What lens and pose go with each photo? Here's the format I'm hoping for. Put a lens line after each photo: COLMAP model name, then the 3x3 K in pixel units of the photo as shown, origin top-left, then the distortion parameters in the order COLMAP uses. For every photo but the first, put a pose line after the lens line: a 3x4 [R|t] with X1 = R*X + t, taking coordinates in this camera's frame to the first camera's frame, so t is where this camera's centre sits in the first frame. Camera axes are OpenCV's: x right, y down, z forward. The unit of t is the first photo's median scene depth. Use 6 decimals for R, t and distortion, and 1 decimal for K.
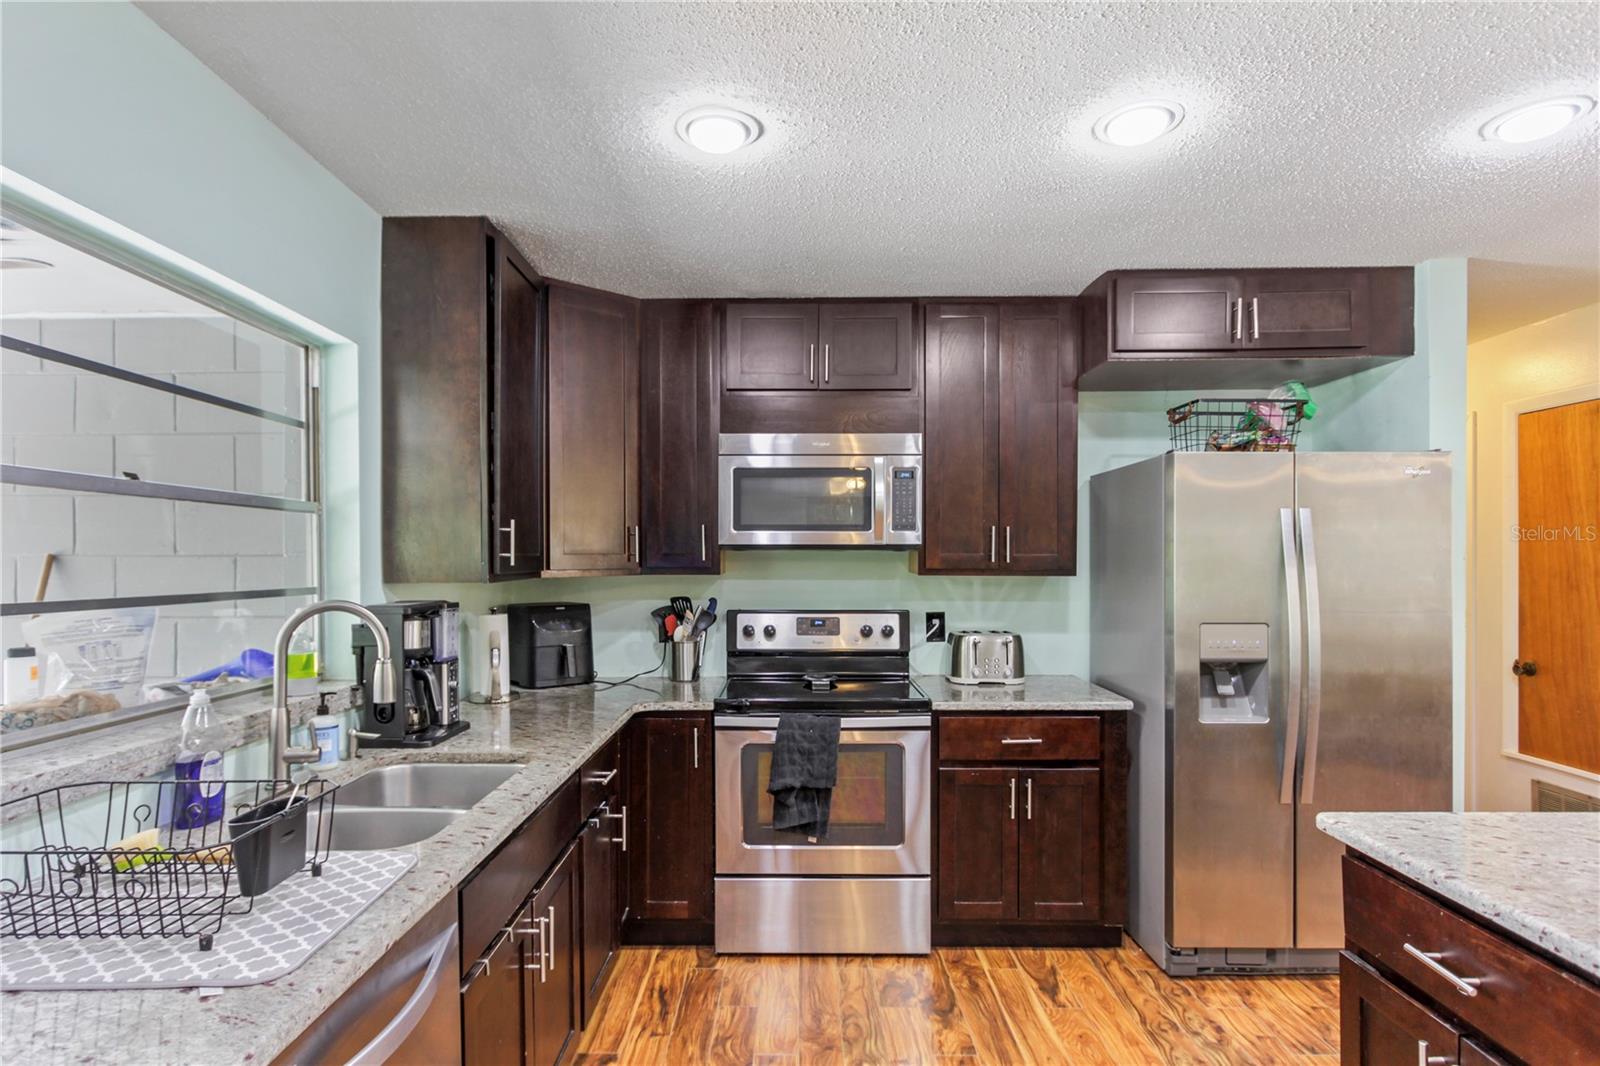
lens RADIAL K [[869.8, 0, 776.0], [0, 869.8, 566.0], [0, 0, 1]] dist [-0.007738, 0.002014]
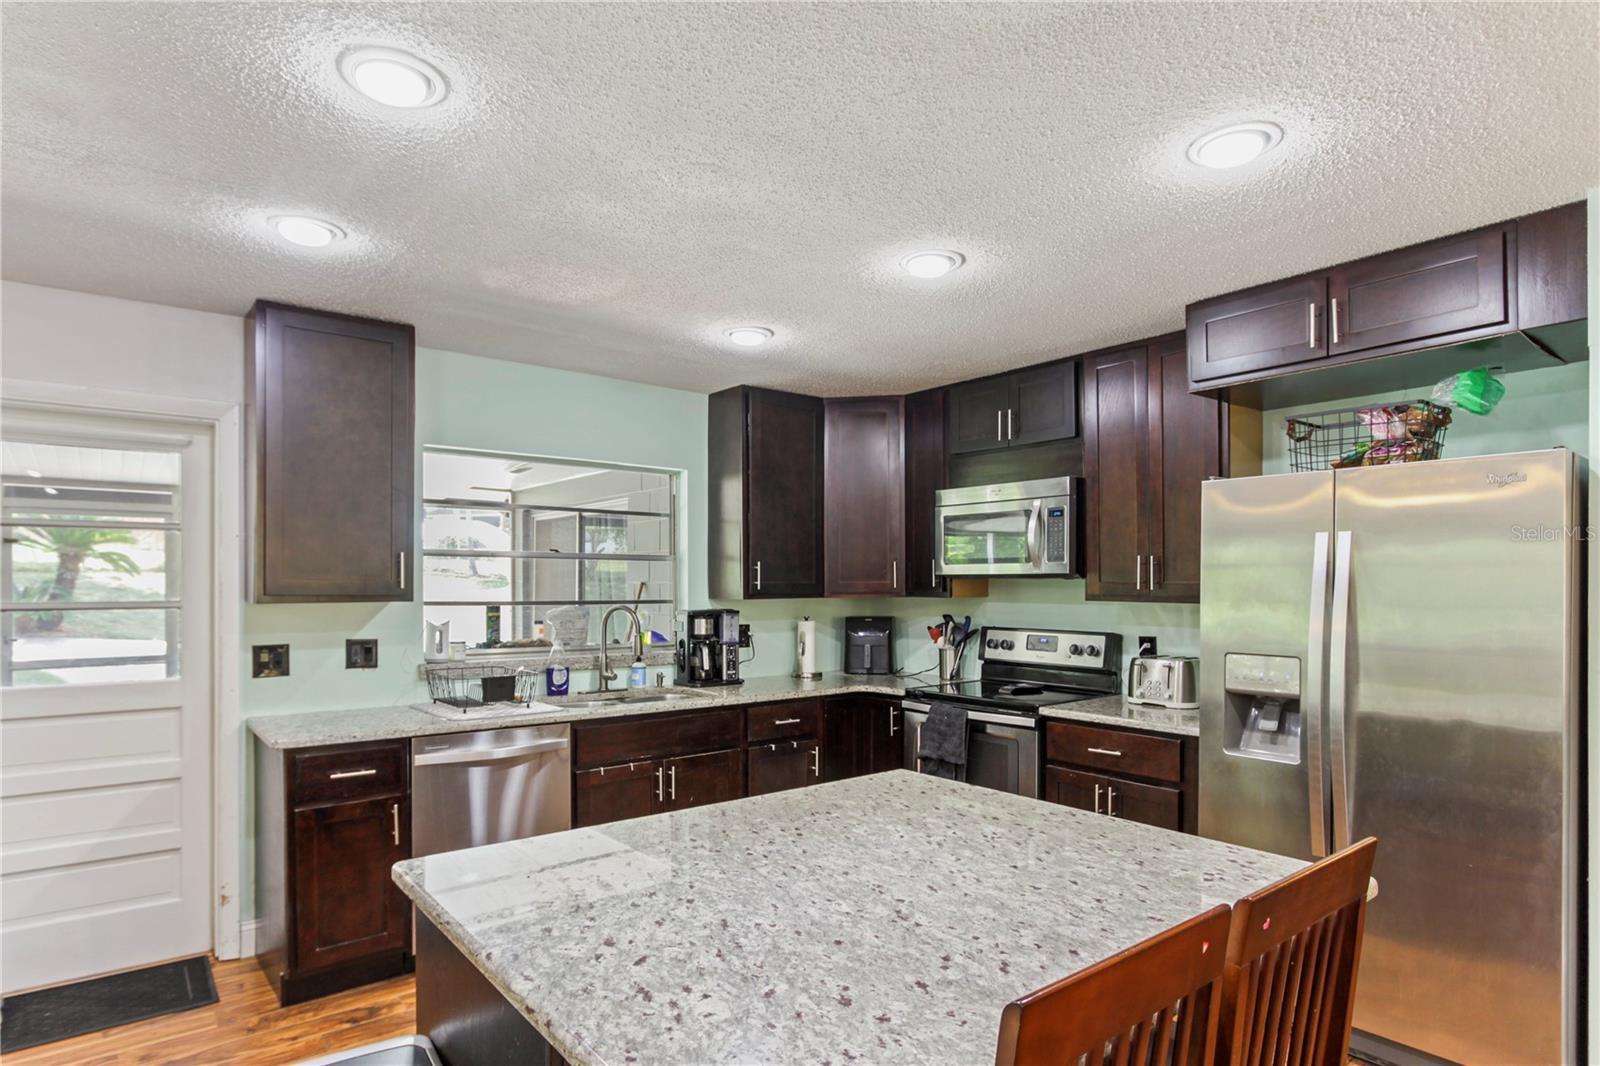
lens RADIAL K [[869.8, 0, 775.5], [0, 869.8, 590.3], [0, 0, 1]] dist [-0.007738, 0.002014]
pose [[0.624000, 0.008062, -0.781383, 0.814524], [-0.007973, 0.999960, 0.003951, -0.003984], [0.781384, 0.003765, 0.624039, -0.013364]]
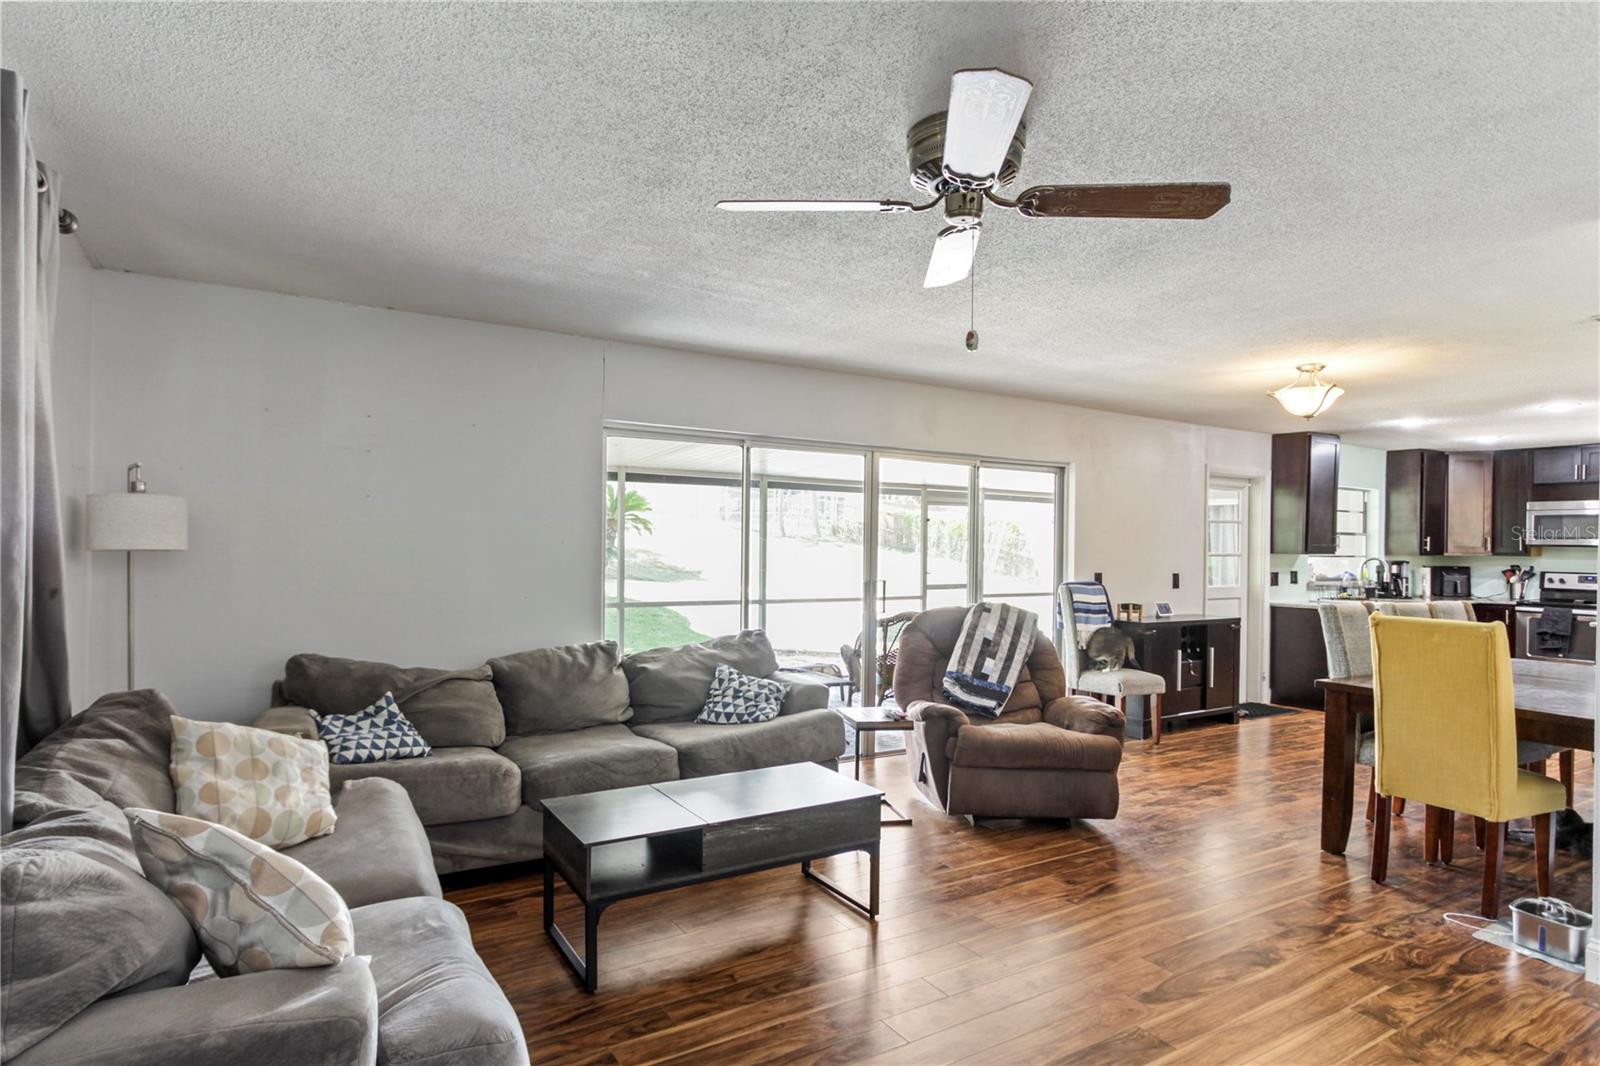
lens RADIAL K [[869.8, 0, 774.9], [0, 869.8, 550.0], [0, 0, 1]] dist [-0.007738, 0.002014]
pose [[0.536367, 0.015834, -0.843837, 0.915315], [-0.020581, 0.999772, 0.005679, 0.023561], [0.843734, 0.014321, 0.536570, -2.292113]]
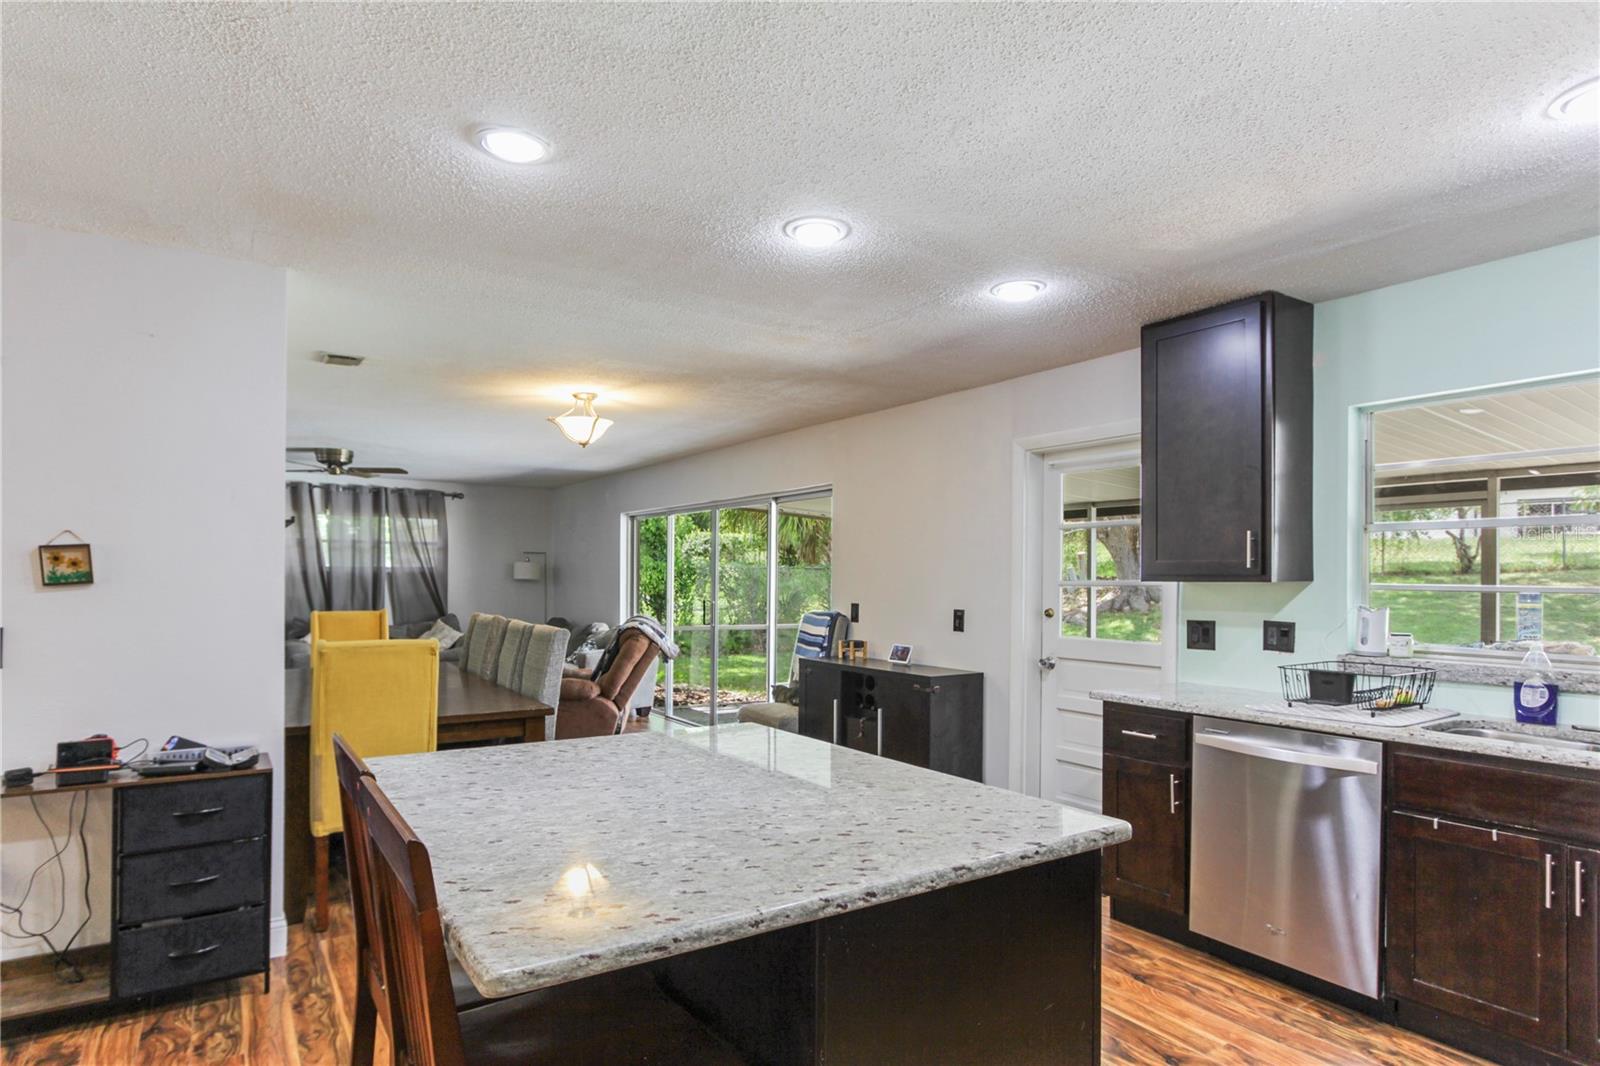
lens RADIAL K [[869.8, 0, 783.1], [0, 869.8, 575.6], [0, 0, 1]] dist [-0.007738, 0.002014]
pose [[-0.824432, -0.005263, -0.565936, 0.742519], [-0.008947, 0.999953, 0.003735, 0.011054], [0.565890, 0.008142, -0.824441, 0.792329]]
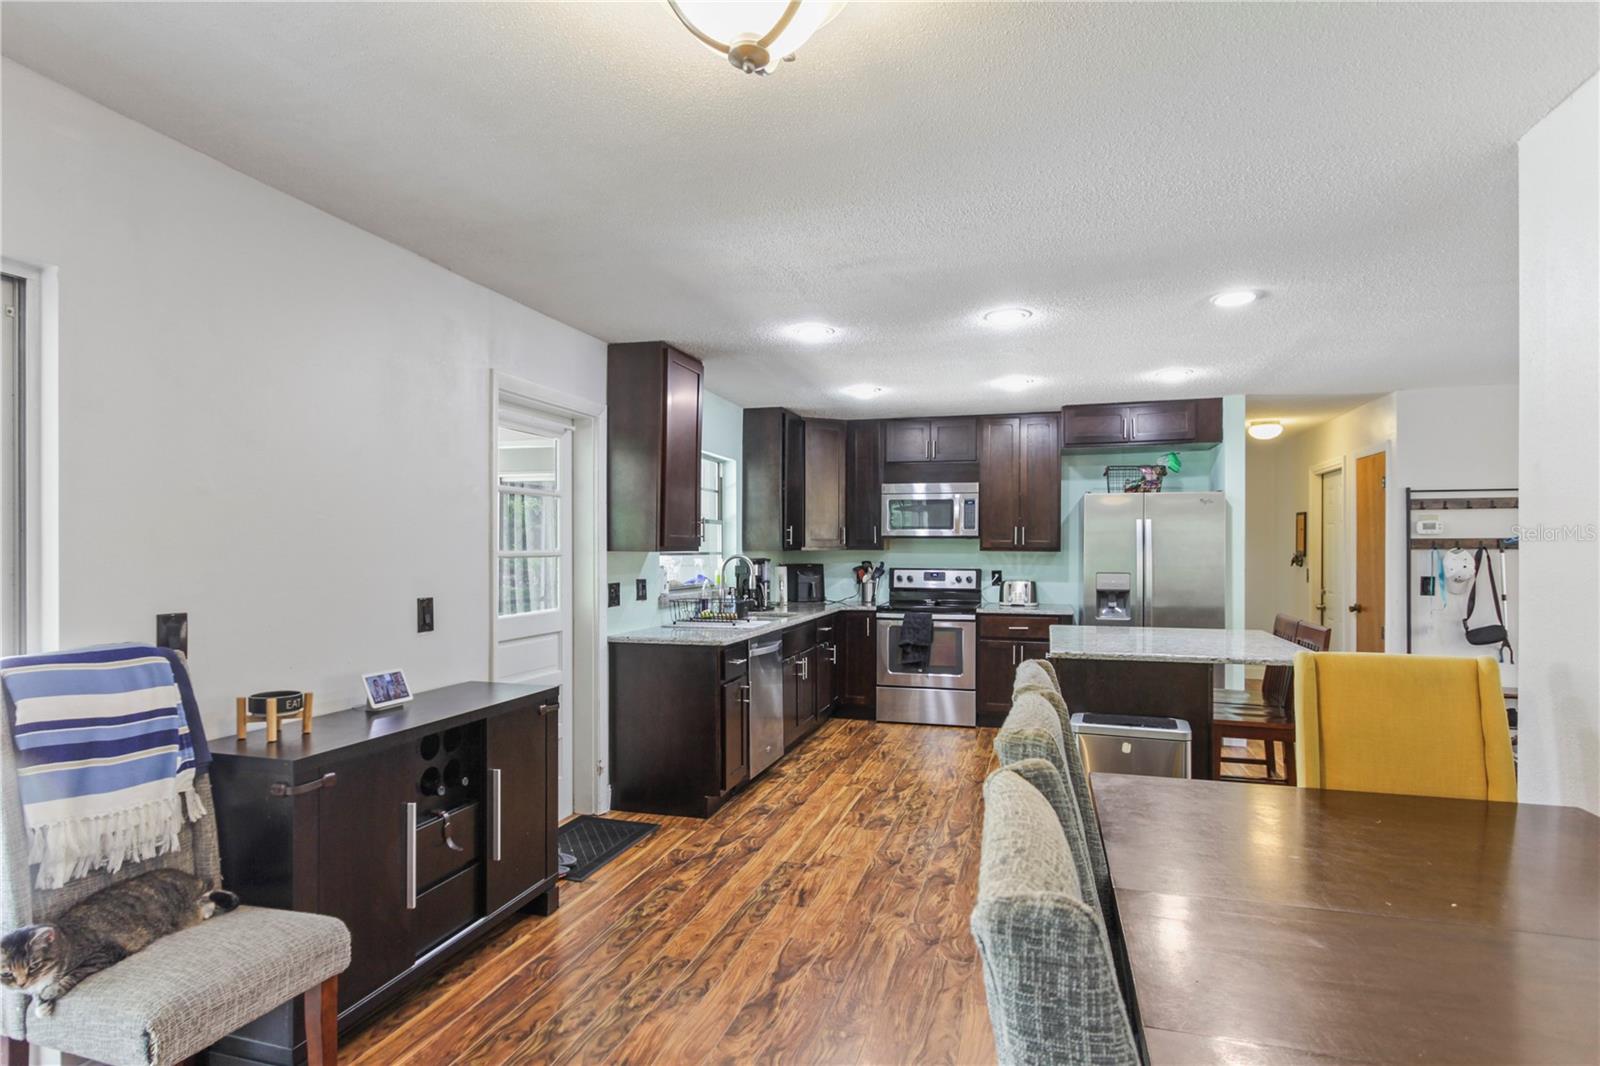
lens RADIAL K [[869.8, 0, 788.0], [0, 869.8, 547.5], [0, 0, 1]] dist [-0.007738, 0.002014]
pose [[0.964371, 0.004056, -0.264521, 0.278127], [-0.006245, 0.999953, -0.007438, 0.021678], [0.264478, 0.008825, 0.964351, -1.124129]]
